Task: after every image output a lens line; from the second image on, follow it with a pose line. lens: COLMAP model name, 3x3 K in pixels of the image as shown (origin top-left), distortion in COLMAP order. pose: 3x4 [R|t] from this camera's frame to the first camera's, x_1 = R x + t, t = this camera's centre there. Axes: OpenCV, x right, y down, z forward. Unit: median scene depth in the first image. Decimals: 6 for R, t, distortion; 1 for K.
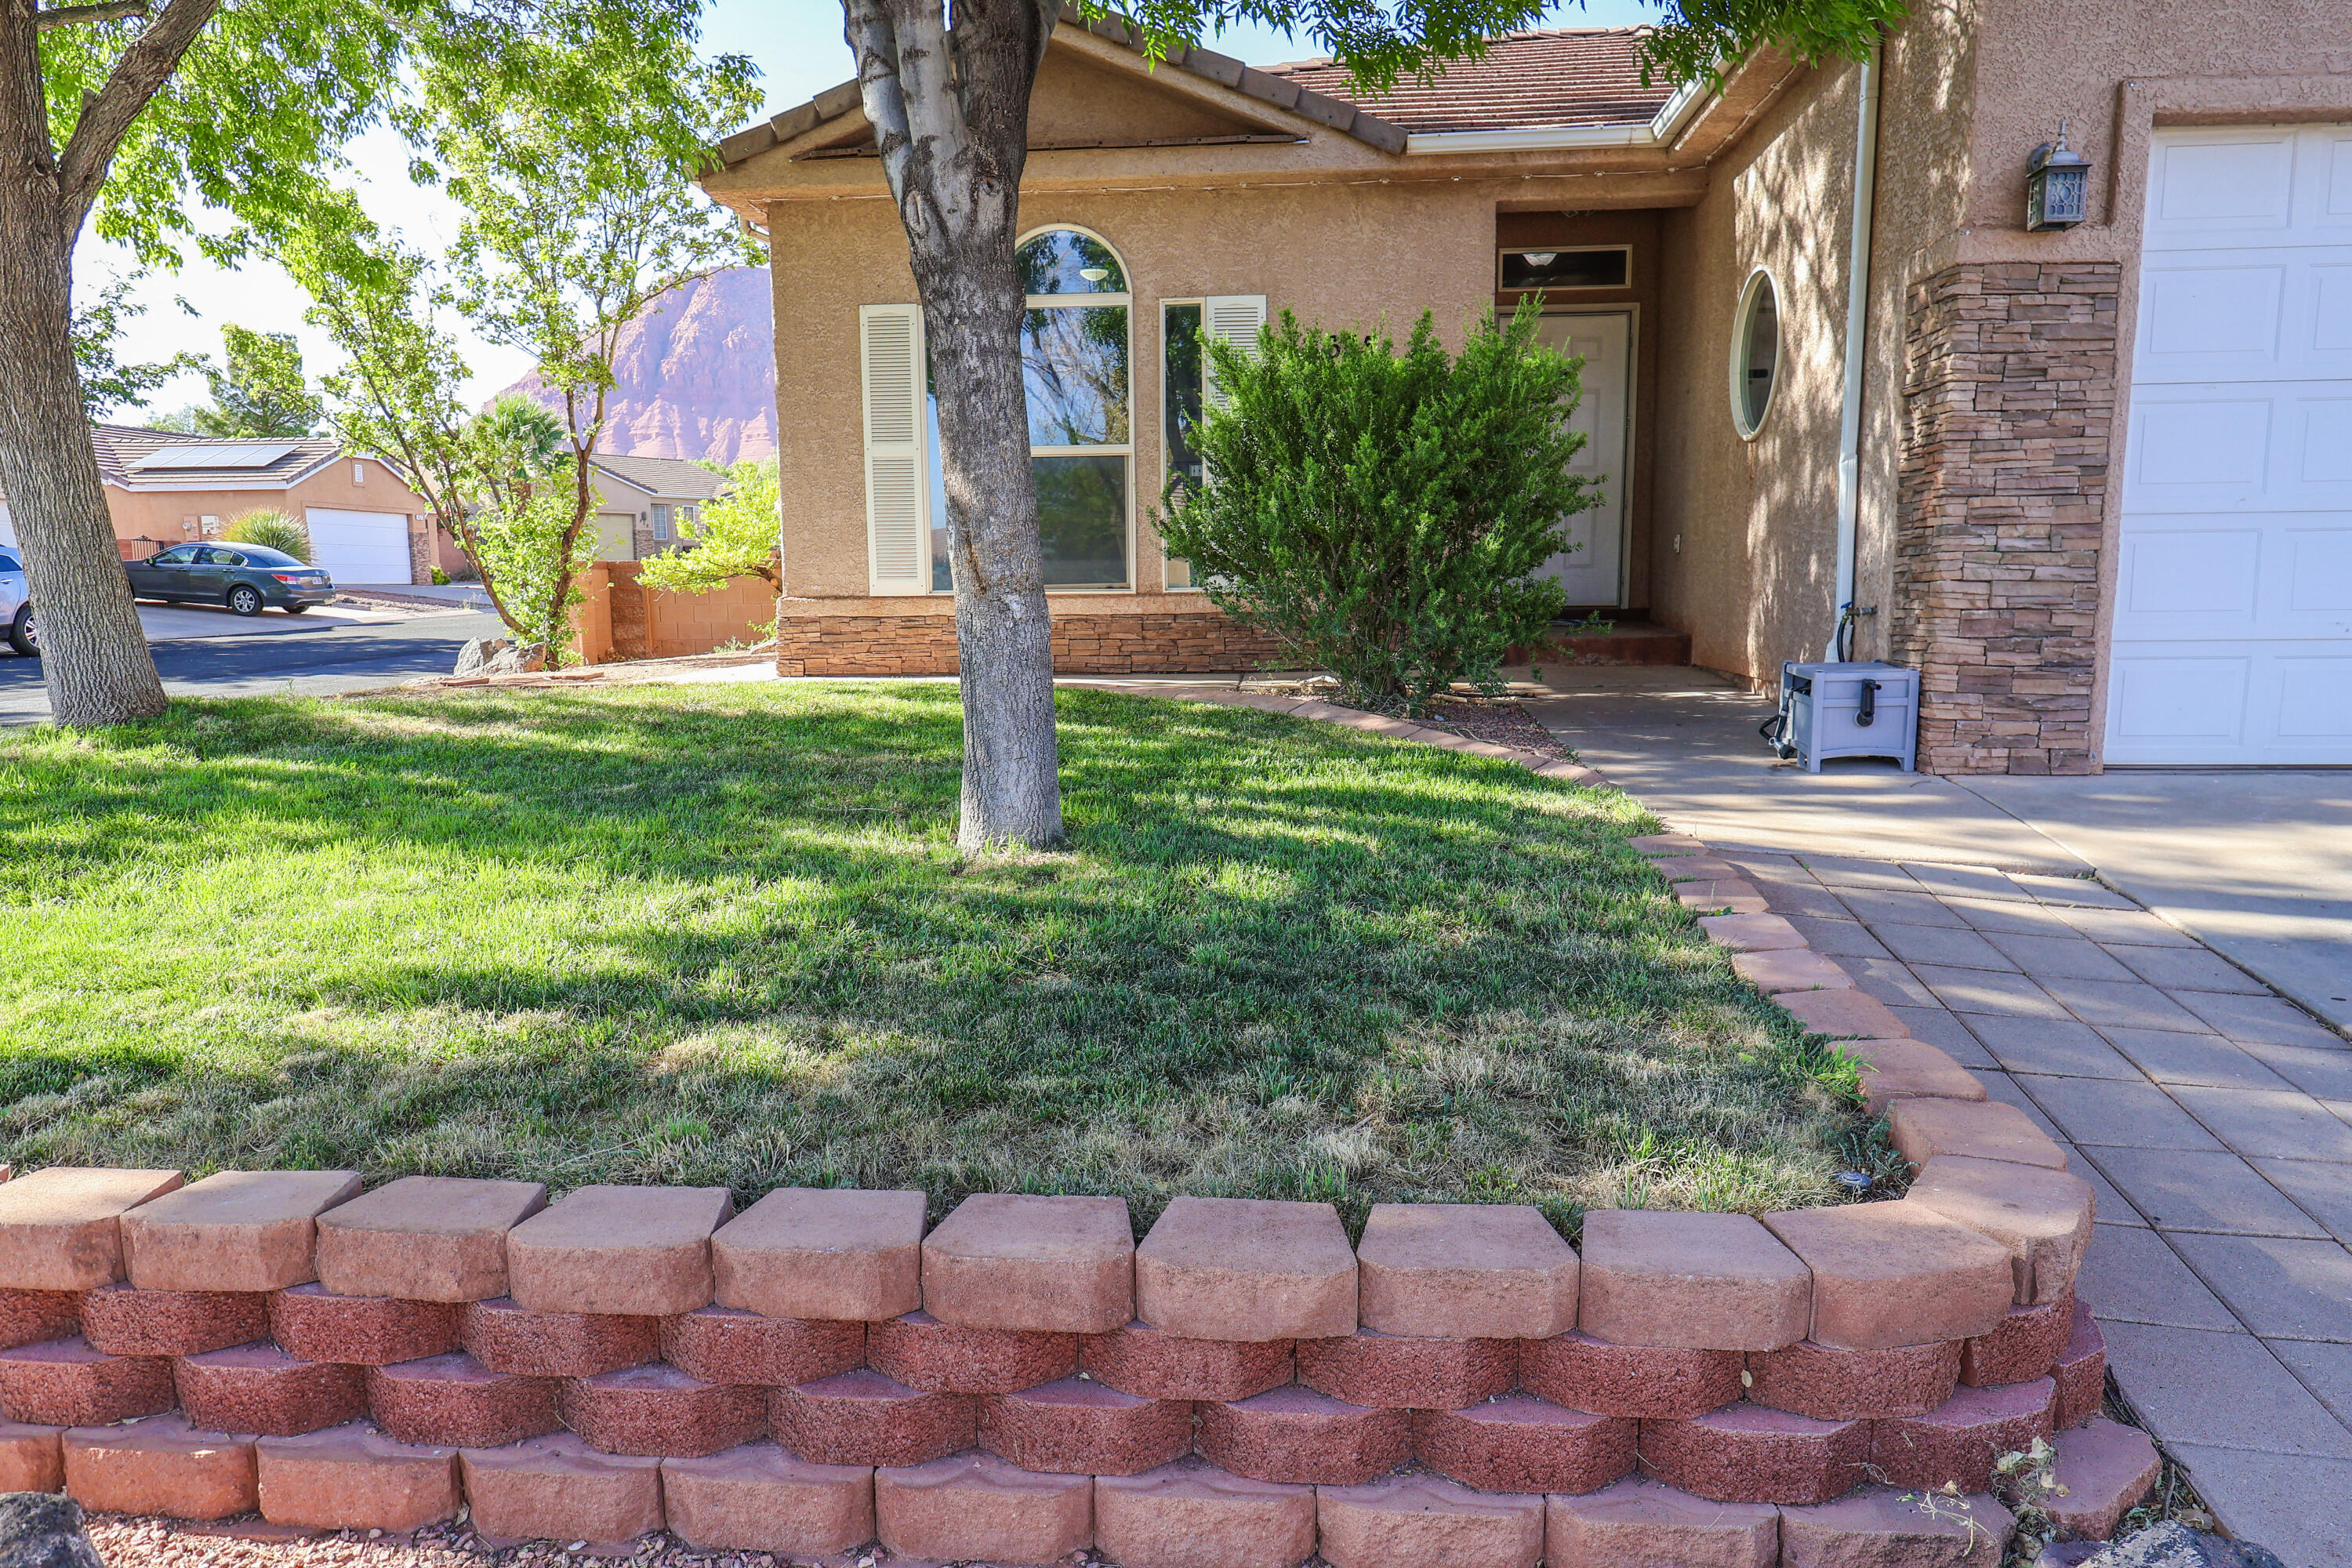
lens RADIAL K [[1529.2, 0, 1173.1], [0, 1529.2, 784.0], [0, 0, 1]] dist [0.008998, -0.002306]
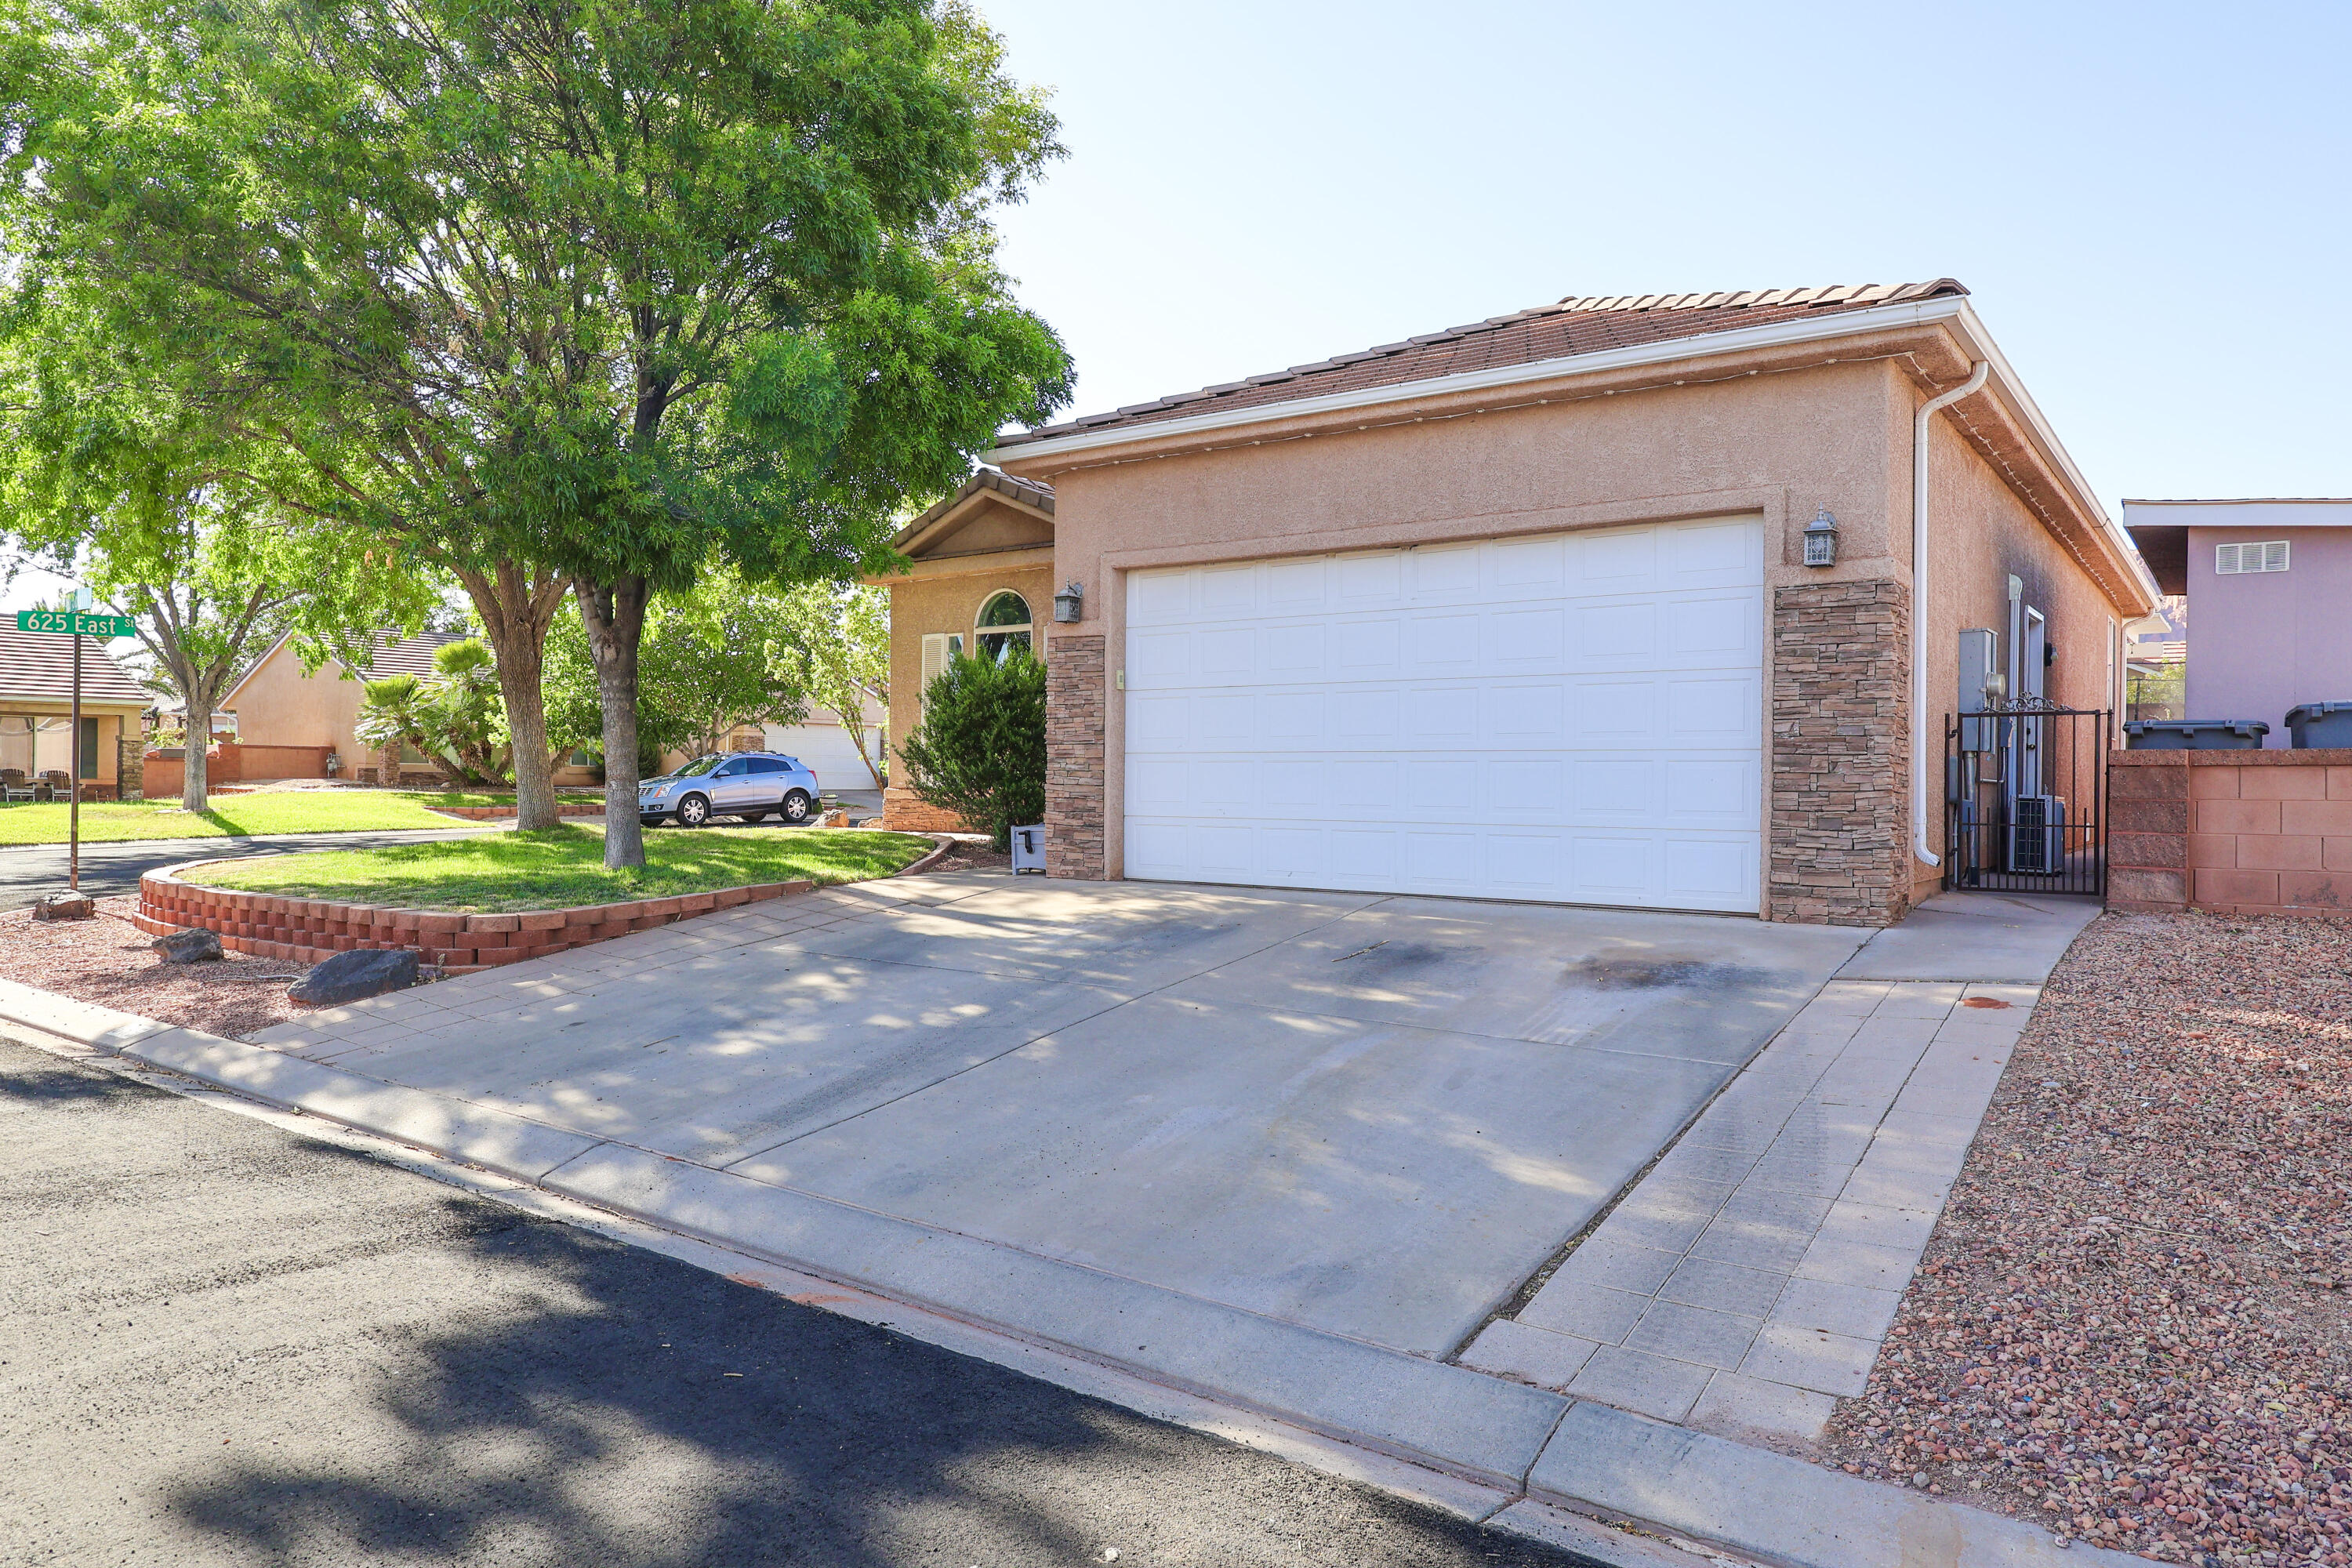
lens RADIAL K [[1539.3, 0, 1176.0], [0, 1539.3, 784.0], [0, 0, 1]] dist [0.011720, -0.003363]
pose [[0.852410, 0.016744, -0.522606, 1.126455], [-0.087619, 0.989929, -0.111195, 0.054882], [0.515481, 0.140574, 0.845292, -0.438651]]
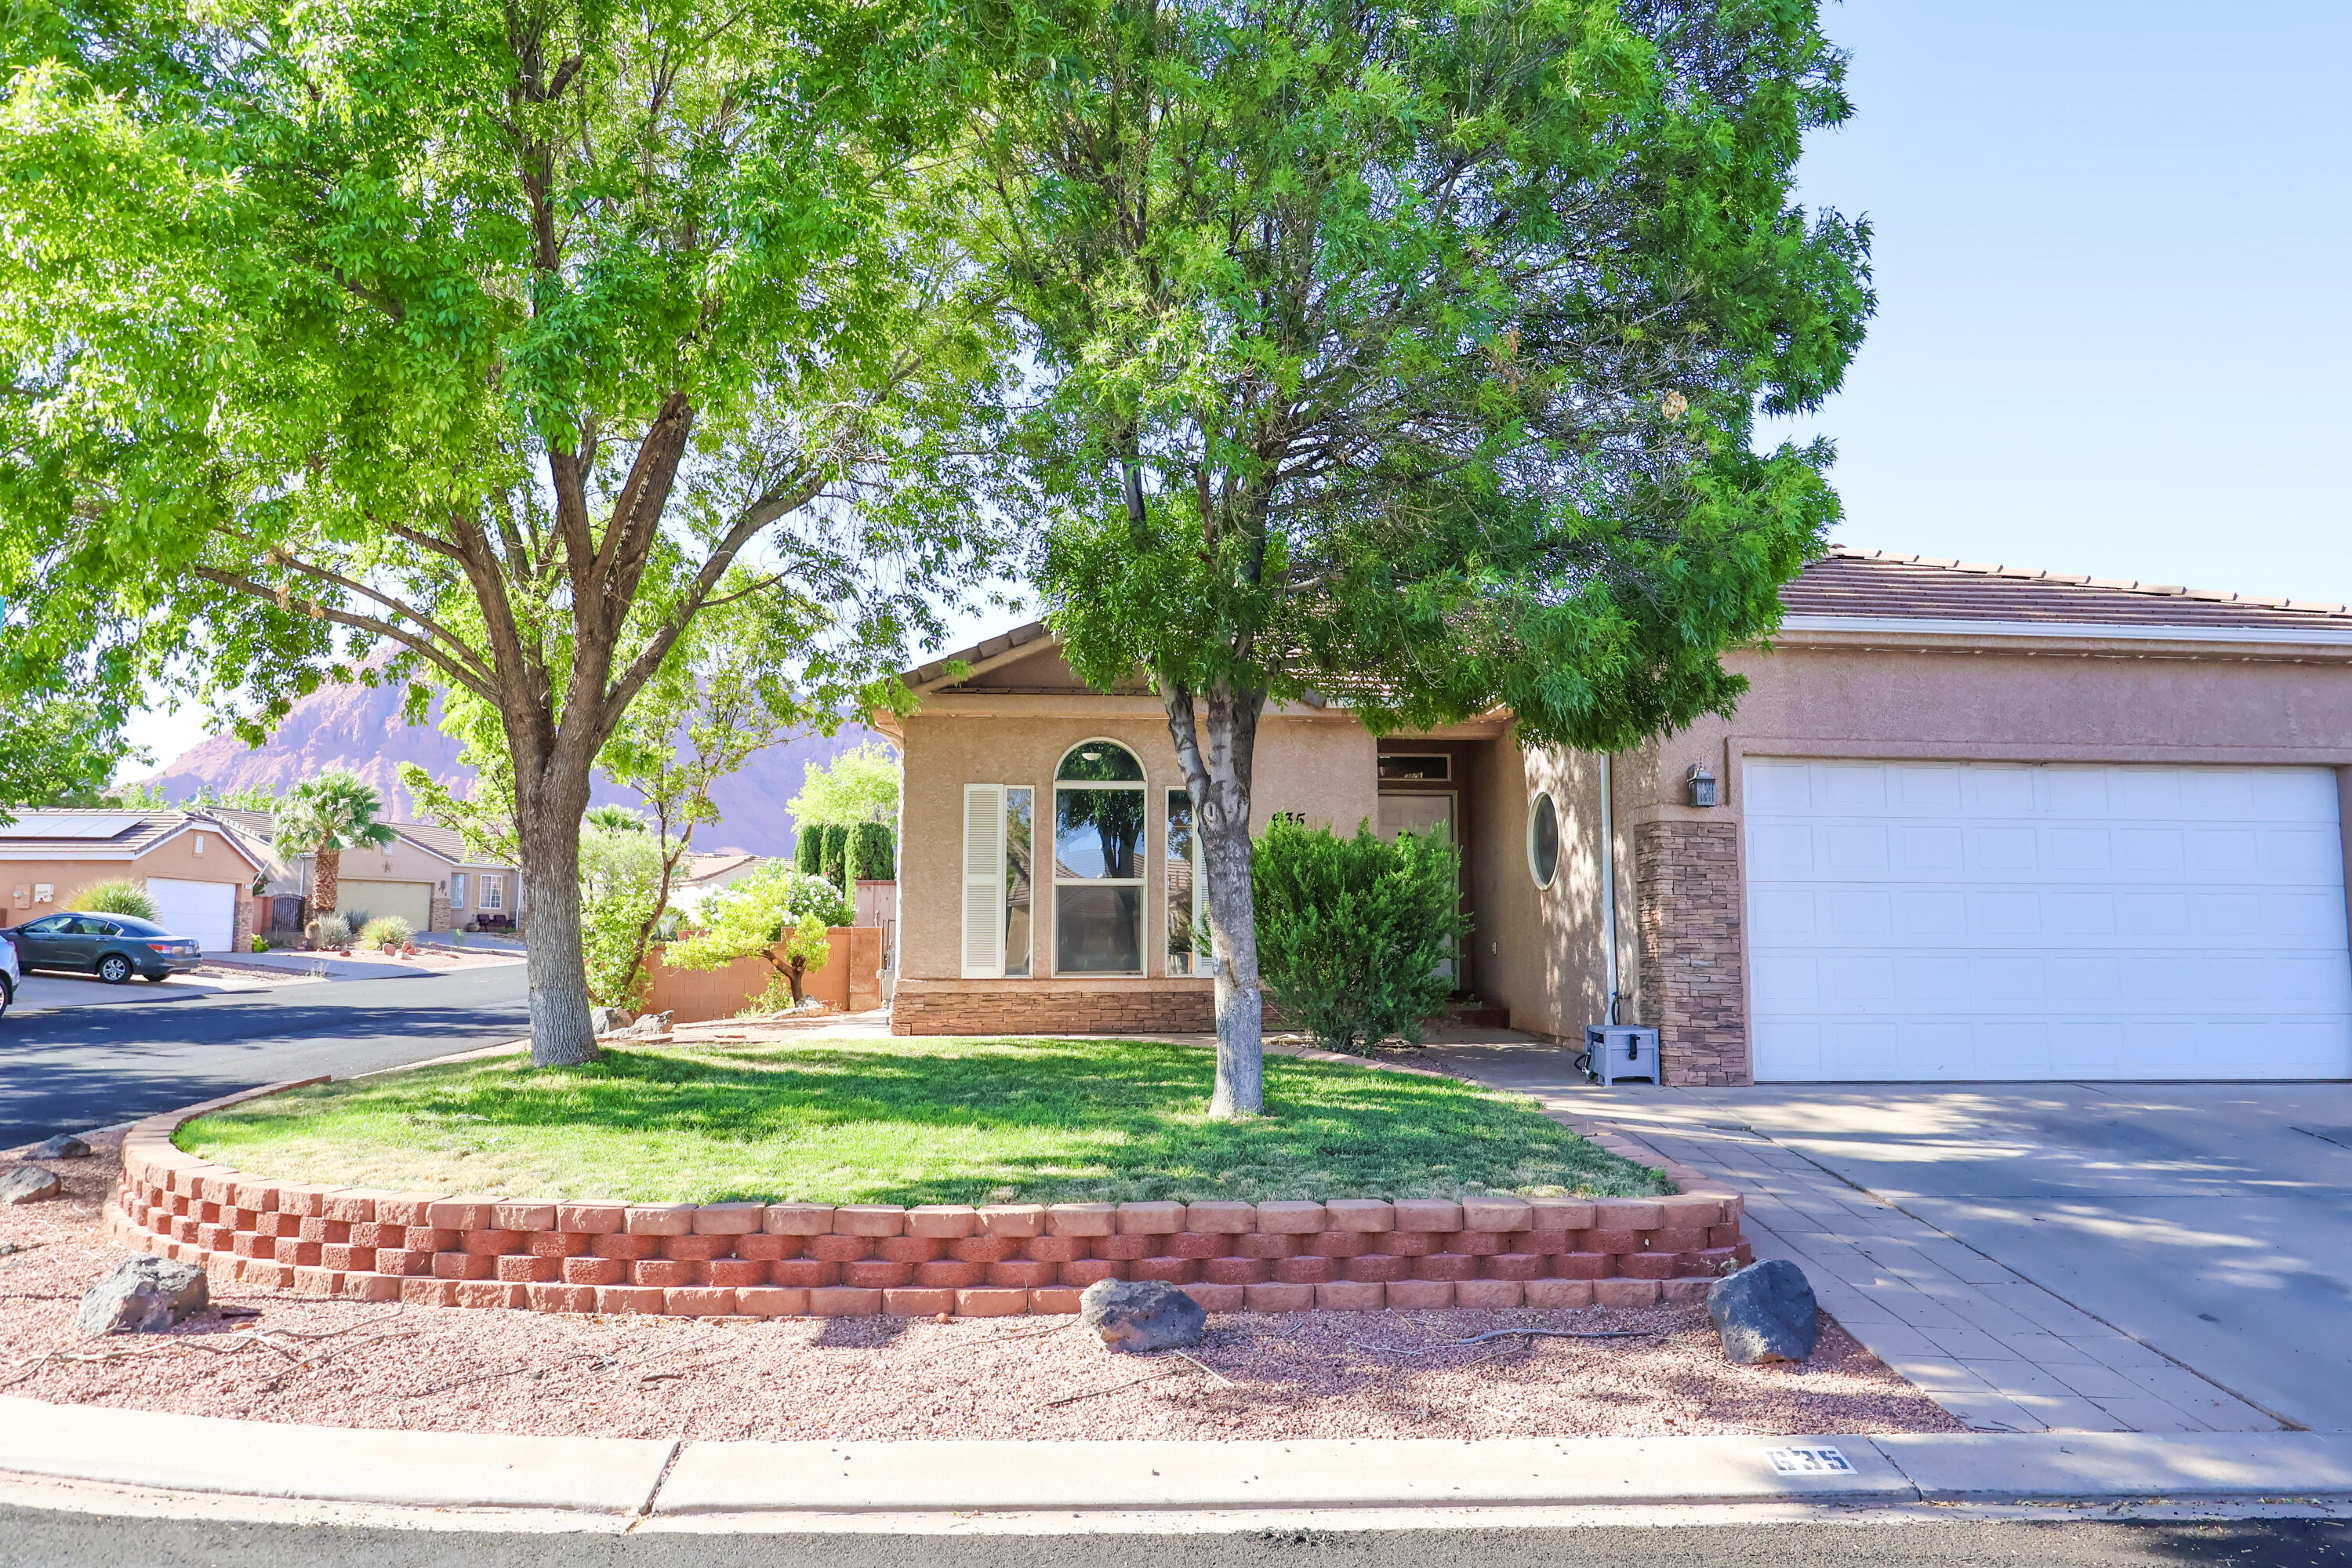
lens RADIAL K [[1539.3, 0, 1176.0], [0, 1539.3, 784.0], [0, 0, 1]] dist [0.011720, -0.003363]
pose [[0.985313, 0.029168, 0.168247, -0.272984], [0.011604, 0.971587, -0.236399, 0.047464], [-0.170362, 0.234880, 0.956979, -0.502861]]
